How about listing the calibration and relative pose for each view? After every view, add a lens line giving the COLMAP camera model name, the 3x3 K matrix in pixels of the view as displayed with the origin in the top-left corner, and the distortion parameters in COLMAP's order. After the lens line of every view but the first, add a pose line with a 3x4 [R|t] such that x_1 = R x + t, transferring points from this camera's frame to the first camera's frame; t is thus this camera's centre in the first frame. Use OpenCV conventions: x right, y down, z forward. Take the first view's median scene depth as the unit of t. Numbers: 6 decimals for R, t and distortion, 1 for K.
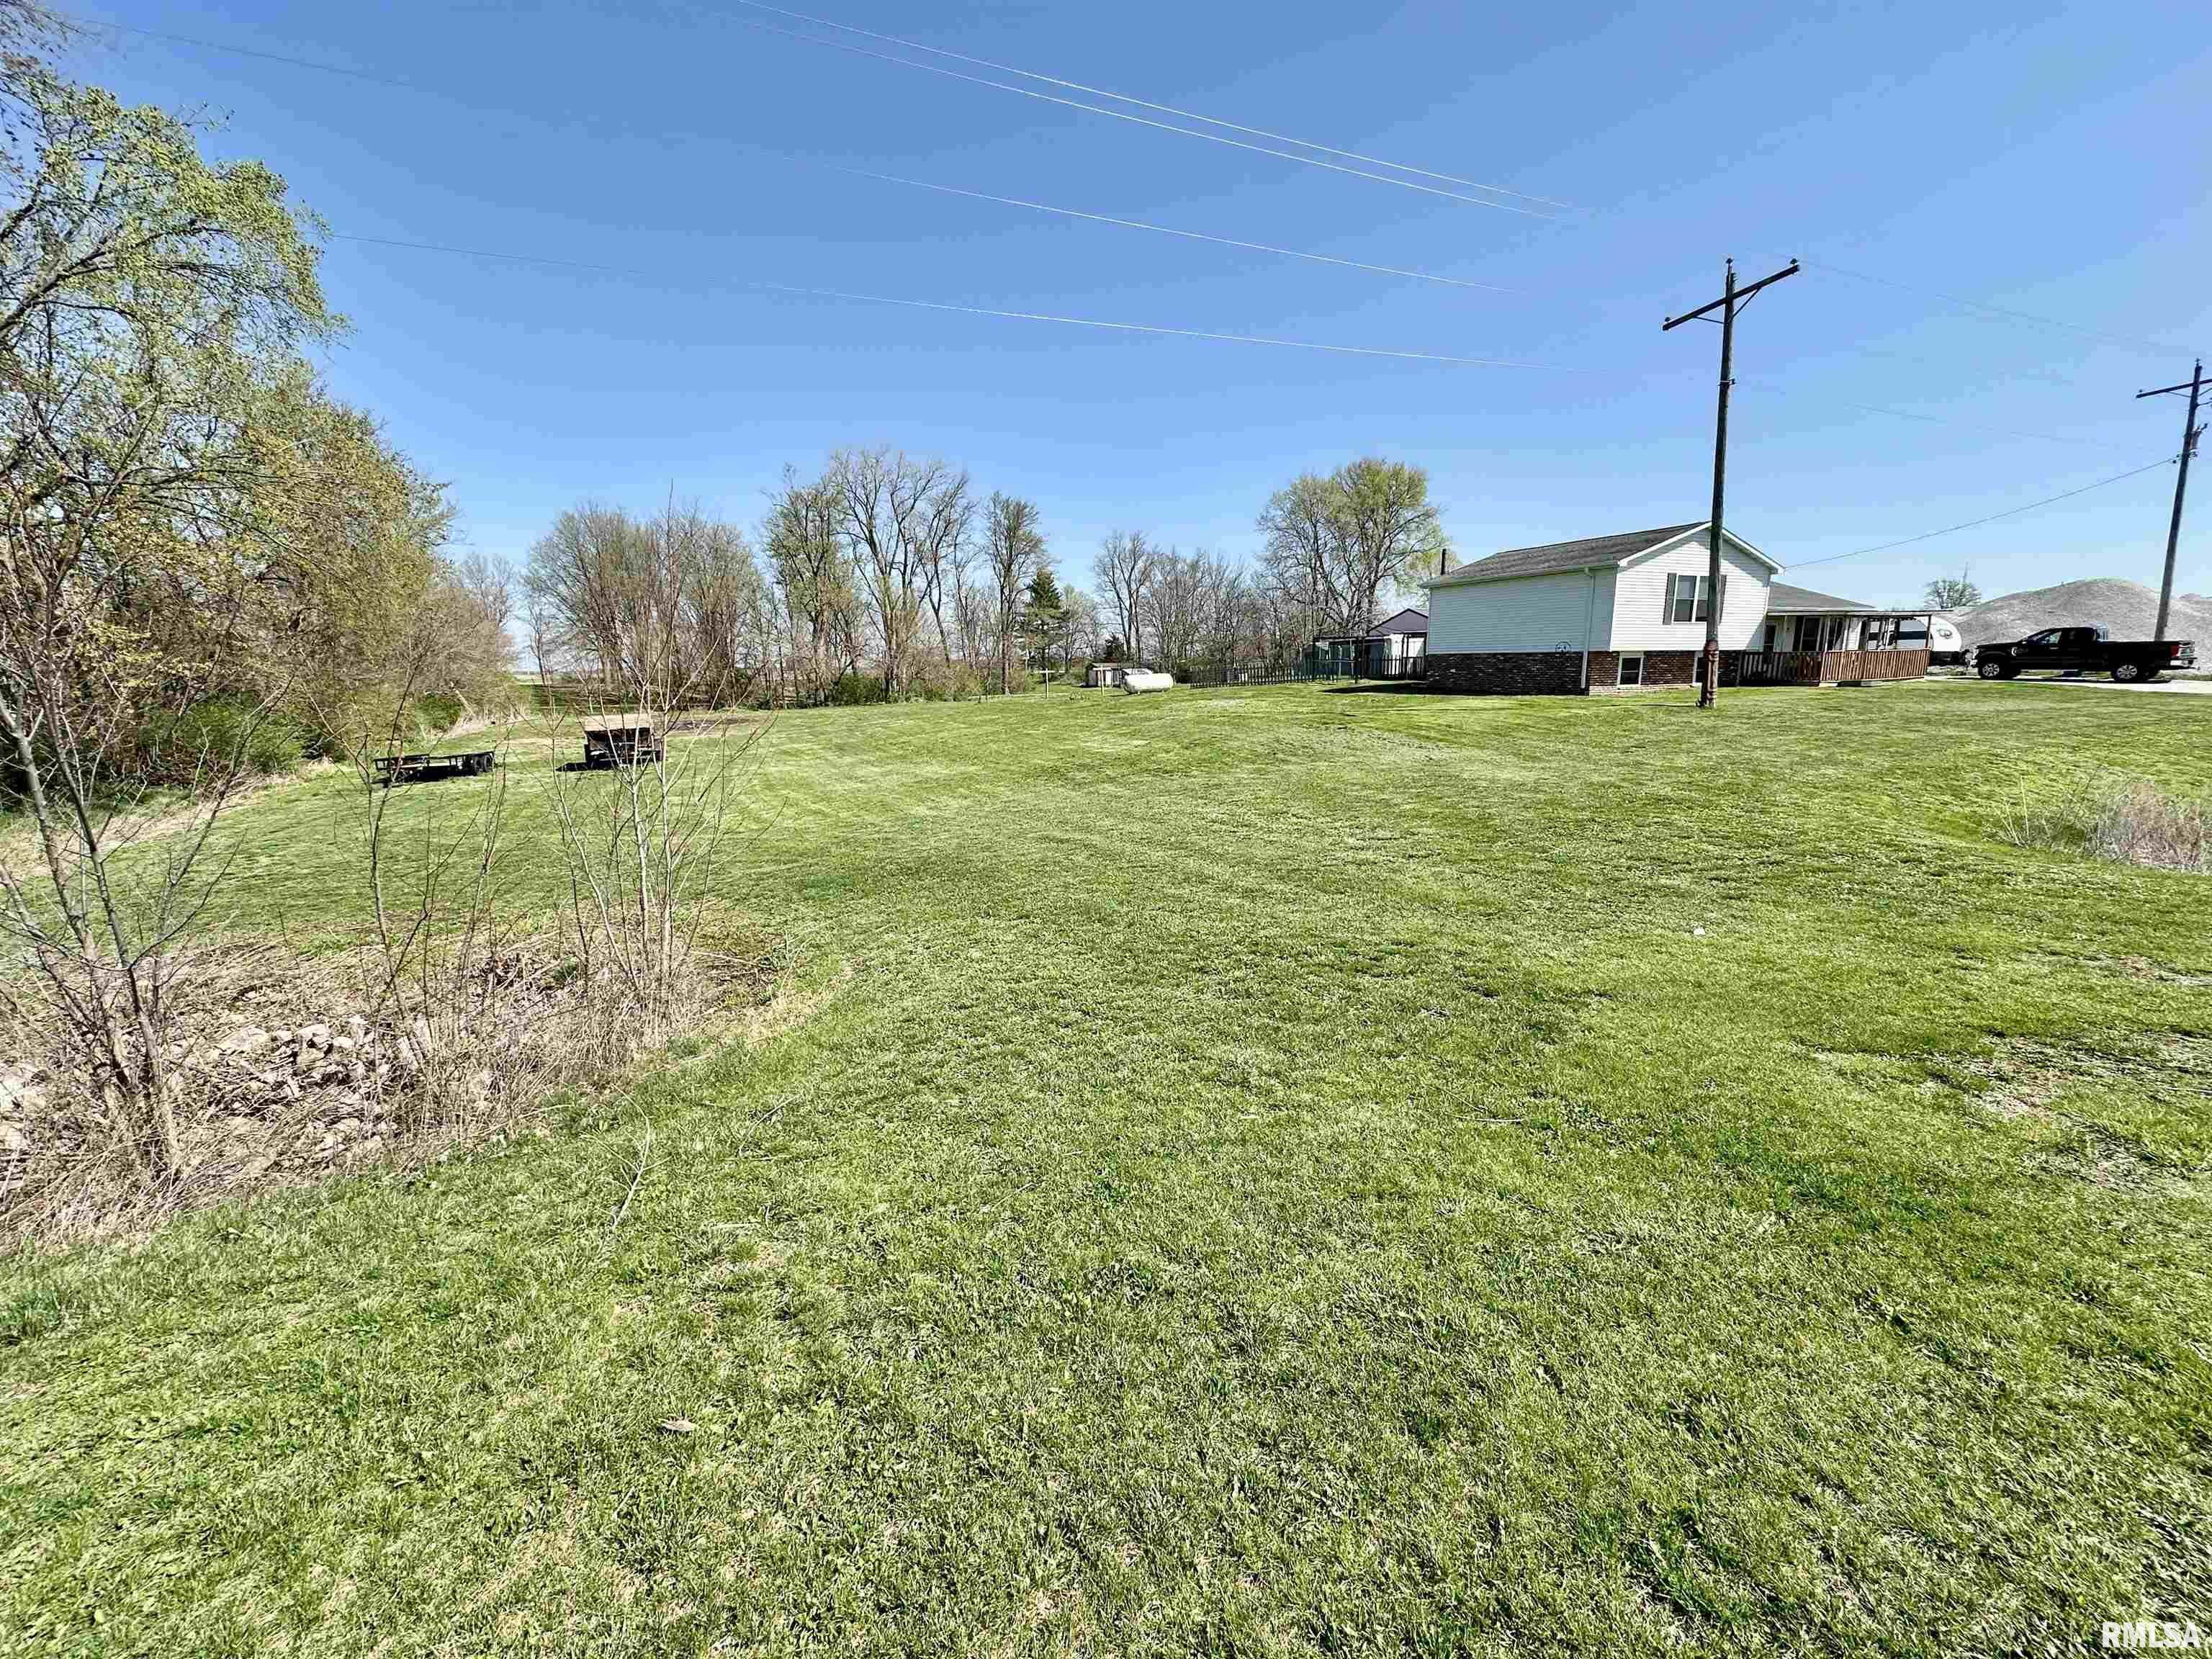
lens RADIAL K [[879.3, 0, 1105.0], [0, 879.3, 834.1], [0, 0, 1]] dist [-0.005851, 0.001409]
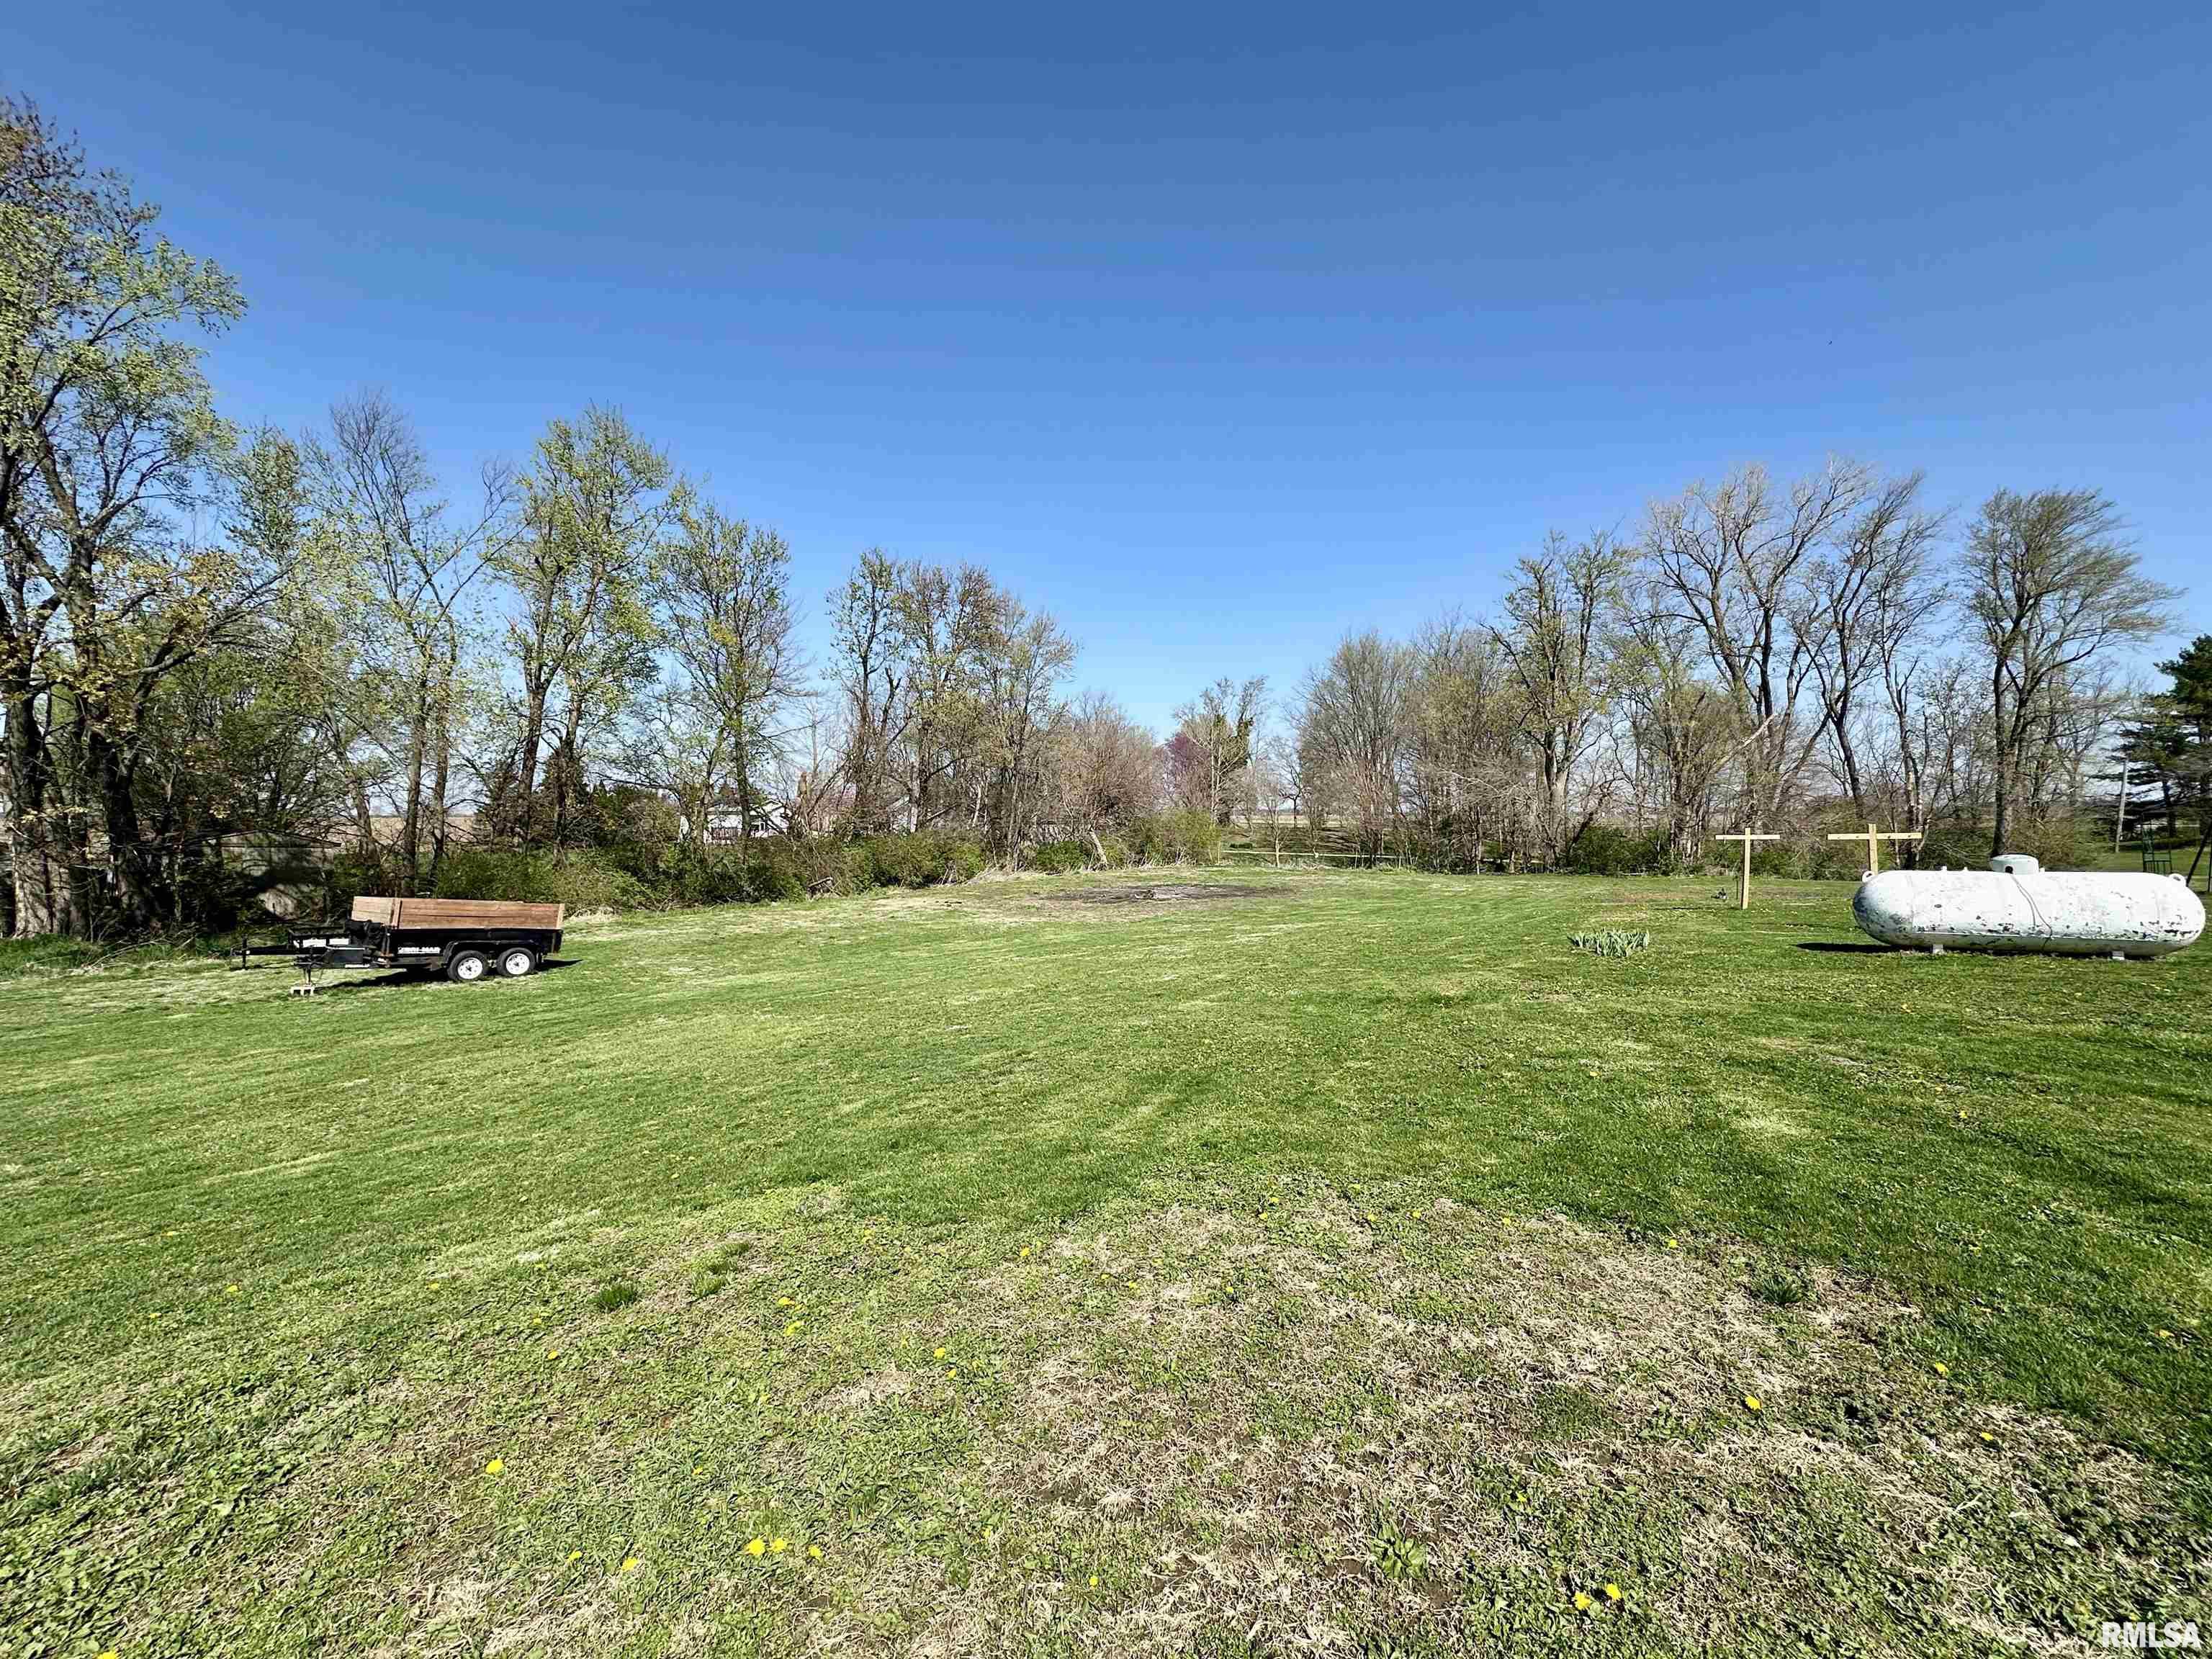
lens RADIAL K [[879.3, 0, 1121.4], [0, 879.3, 828.1], [0, 0, 1]] dist [-0.005851, 0.001409]
pose [[0.517915, 0.024636, -0.855077, 0.052935], [-0.166176, 0.983441, -0.072318, -0.058493], [0.839136, 0.179547, 0.513433, 0.294427]]
